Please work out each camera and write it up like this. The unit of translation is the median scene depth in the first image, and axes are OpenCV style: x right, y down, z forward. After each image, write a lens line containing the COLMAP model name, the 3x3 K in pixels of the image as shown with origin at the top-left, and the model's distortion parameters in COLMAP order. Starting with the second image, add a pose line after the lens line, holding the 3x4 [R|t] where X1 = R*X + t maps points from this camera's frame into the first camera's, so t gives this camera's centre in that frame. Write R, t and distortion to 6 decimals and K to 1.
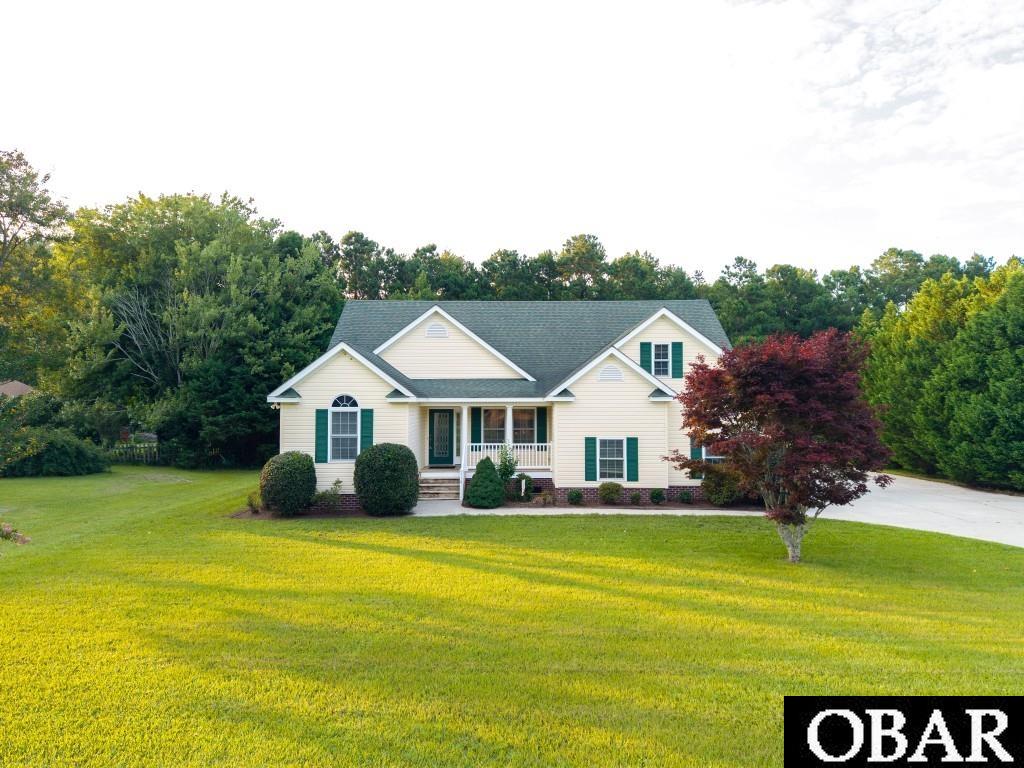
lens RADIAL K [[692.4, 0, 512.7], [0, 692.4, 382.7], [0, 0, 1]] dist [0.028128, -0.001475]
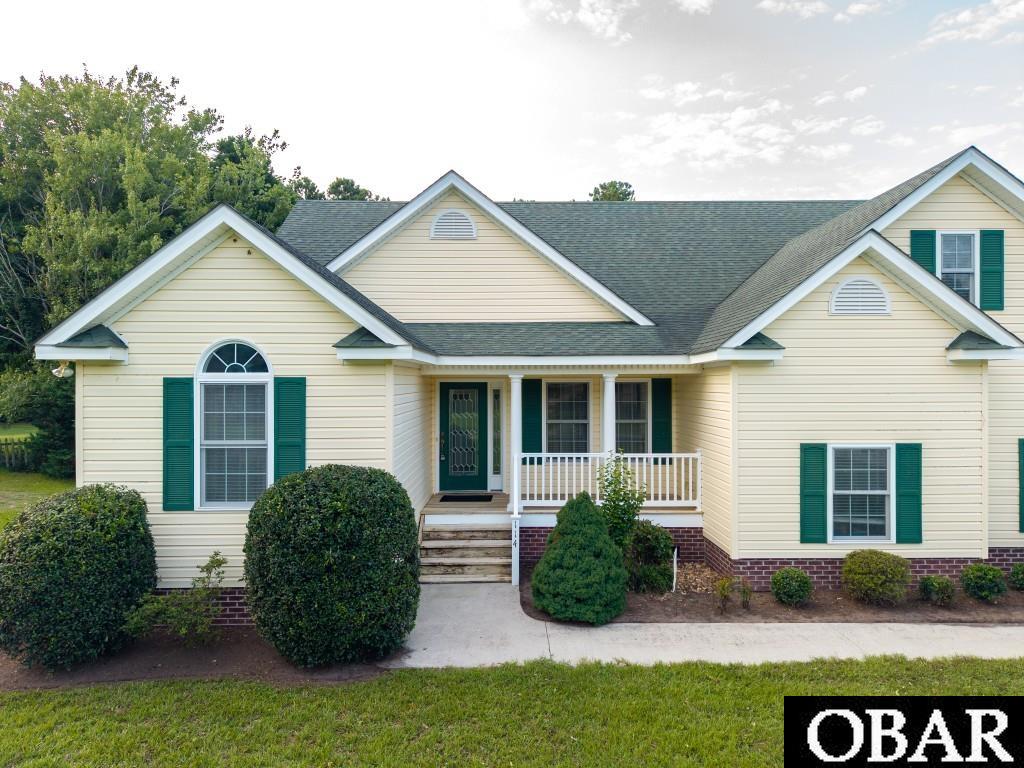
lens RADIAL K [[690.4, 0, 509.2], [0, 690.4, 383.8], [0, 0, 1]] dist [0.004806, 0.000600]
pose [[0.999977, -0.001203, -0.006693, -0.068115], [0.001393, 0.999594, 0.028445, 0.025623], [0.006656, -0.028453, 0.999573, 0.507886]]
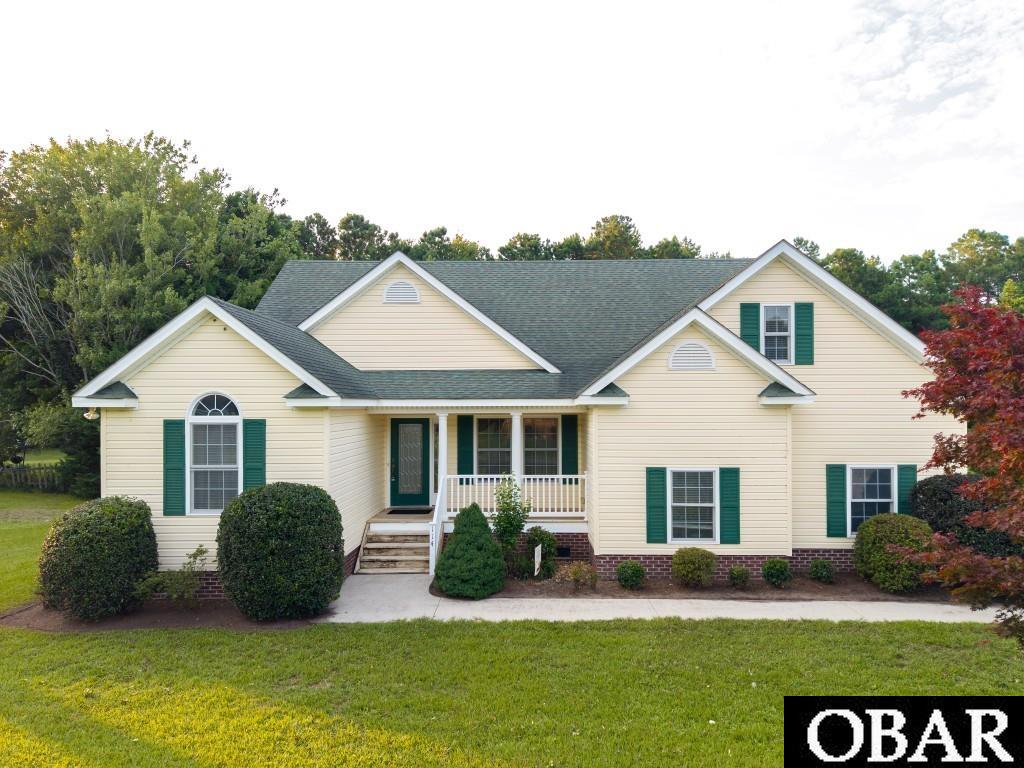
lens RADIAL K [[700.0, 0, 518.8], [0, 700.0, 408.3], [0, 0, 1]] dist [0.009963, -0.003250]
pose [[0.999631, -0.002384, -0.027061, 0.013328], [0.003123, 0.999622, 0.027301, 0.012290], [0.026985, -0.027376, 0.999261, 0.377497]]
